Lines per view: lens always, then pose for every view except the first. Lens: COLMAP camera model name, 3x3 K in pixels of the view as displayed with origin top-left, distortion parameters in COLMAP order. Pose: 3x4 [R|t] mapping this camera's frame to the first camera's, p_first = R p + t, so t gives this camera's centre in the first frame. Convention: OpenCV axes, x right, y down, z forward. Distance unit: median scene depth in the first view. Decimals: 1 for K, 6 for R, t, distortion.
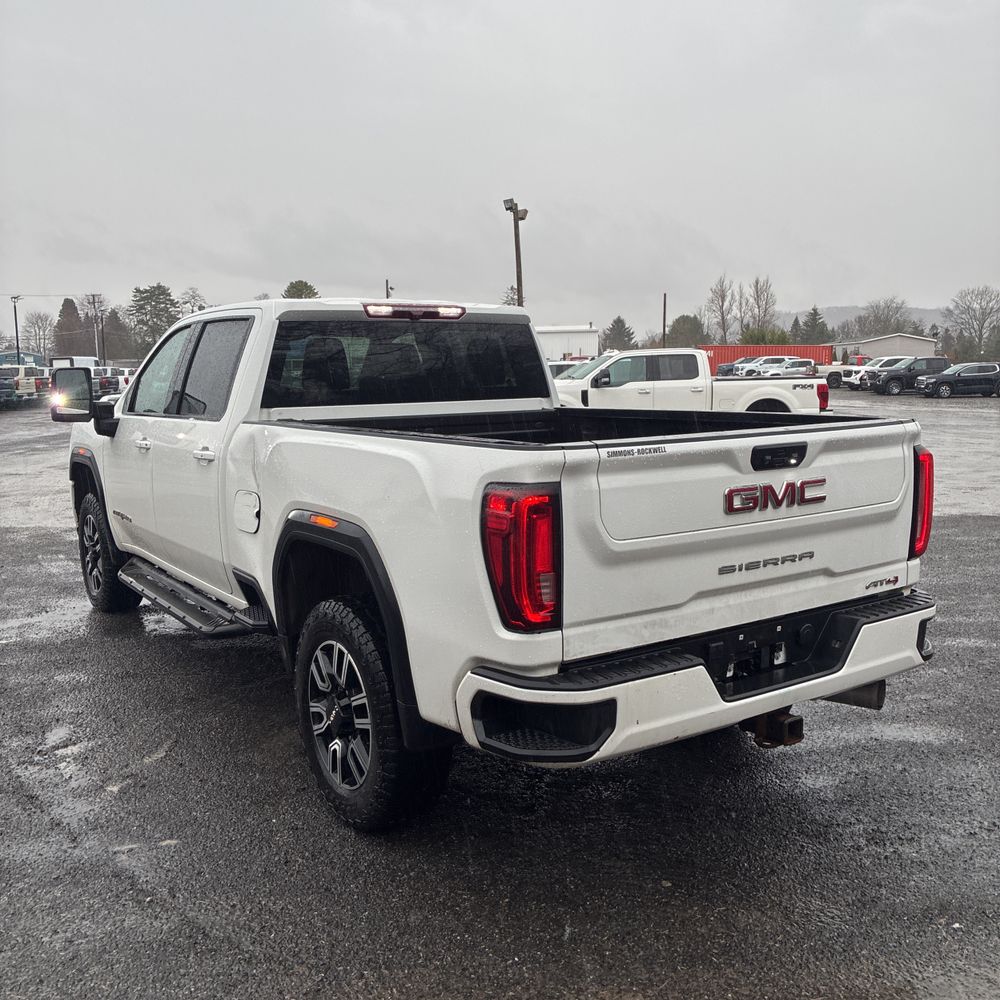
lens RADIAL K [[1002.2, 0, 500.0], [0, 1002.2, 500.0], [0, 0, 1]] dist [0.034738, -0.030336]
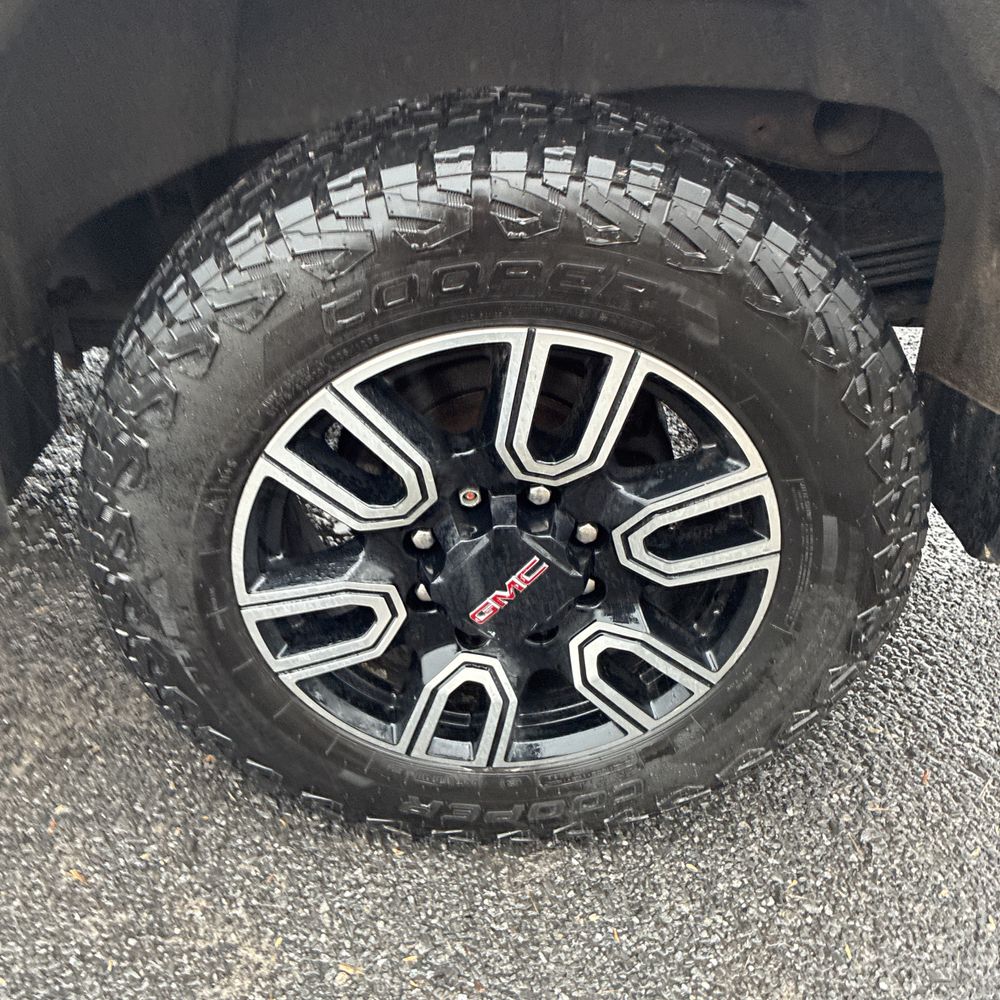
lens RADIAL K [[1004.1, 0, 478.6], [0, 1004.1, 488.3], [0, 0, 1]] dist [0.034973, -0.046021]
pose [[0.531268, -0.423643, 0.733676, -0.336530], [0.054808, 0.881369, 0.469238, 0.060506], [-0.845429, -0.209080, 0.491462, 0.834007]]
